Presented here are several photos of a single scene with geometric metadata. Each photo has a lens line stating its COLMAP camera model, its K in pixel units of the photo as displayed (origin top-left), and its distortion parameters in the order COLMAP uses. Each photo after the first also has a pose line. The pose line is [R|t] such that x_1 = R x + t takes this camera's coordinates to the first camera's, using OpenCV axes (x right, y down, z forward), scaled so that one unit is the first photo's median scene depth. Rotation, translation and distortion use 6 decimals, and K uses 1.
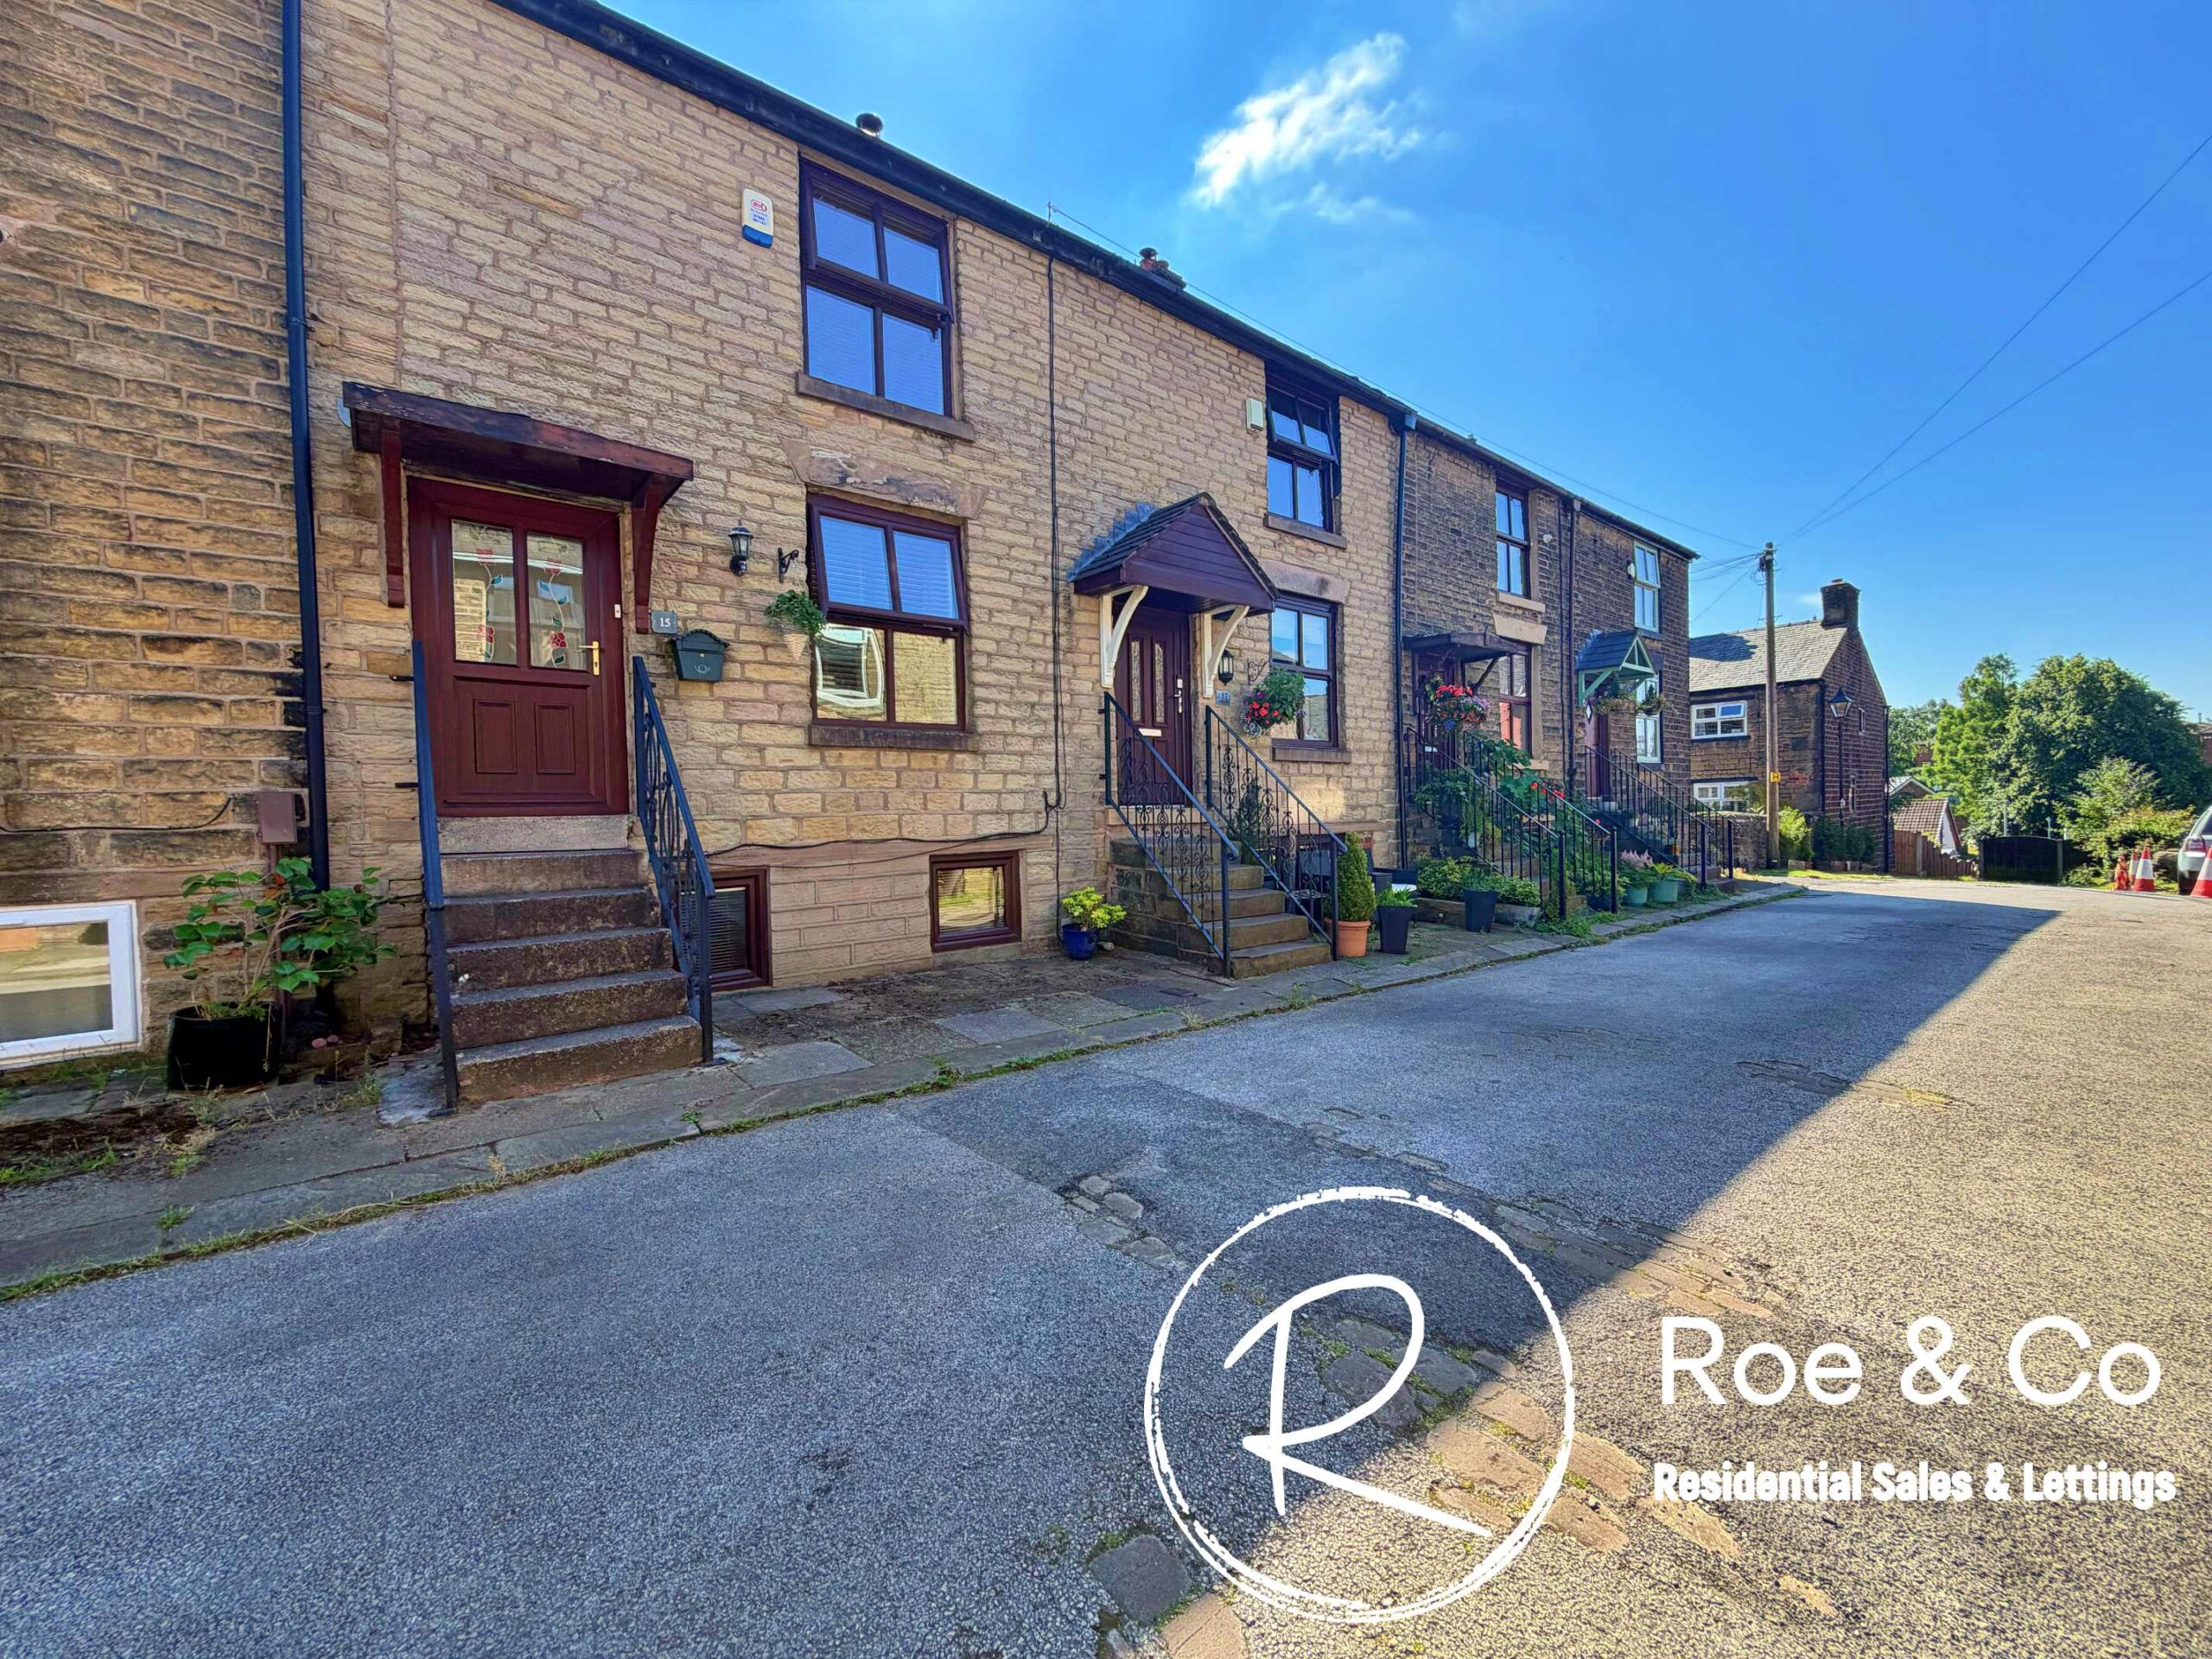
lens RADIAL K [[882.1, 0, 1108.5], [0, 882.1, 829.0], [0, 0, 1]] dist [-0.000796, 0.000140]
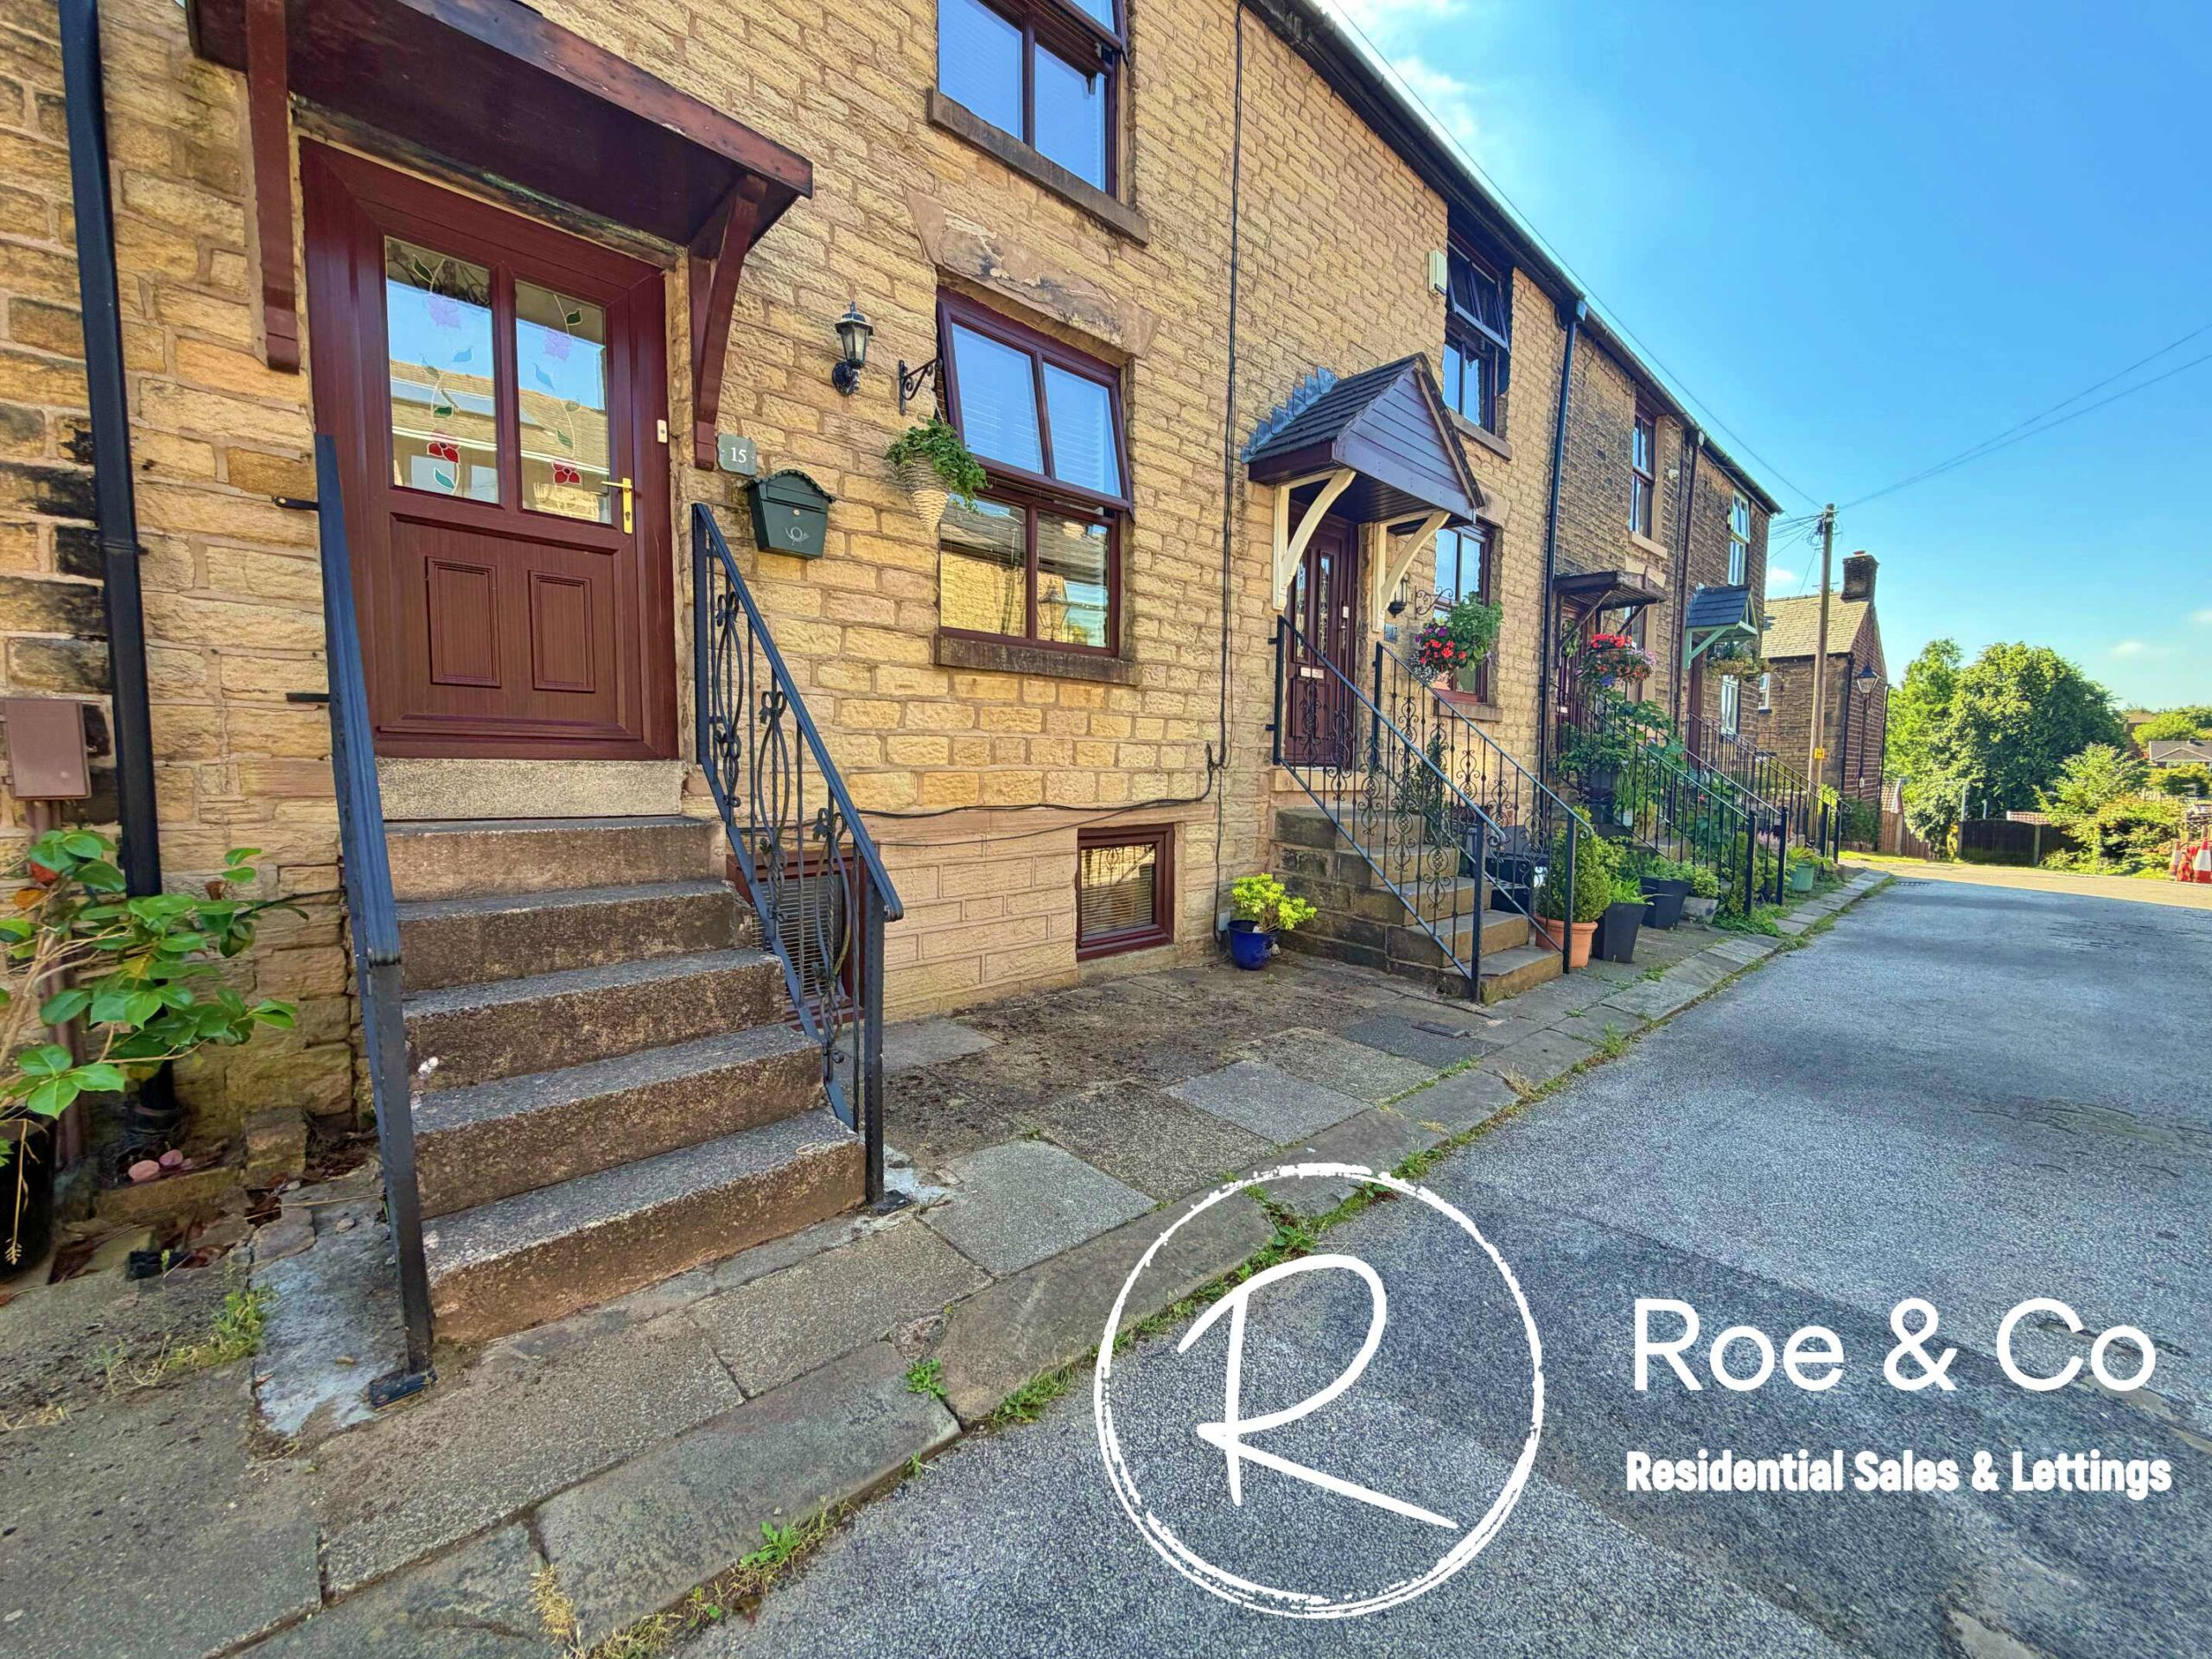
lens RADIAL K [[882.1, 0, 1107.9], [0, 882.1, 828.8], [0, 0, 1]] dist [-0.000796, 0.000140]
pose [[0.997503, 0.025236, 0.065969, -0.247503], [-0.028488, 0.998400, 0.048843, -0.006313], [-0.064630, -0.050600, 0.996626, 0.309406]]
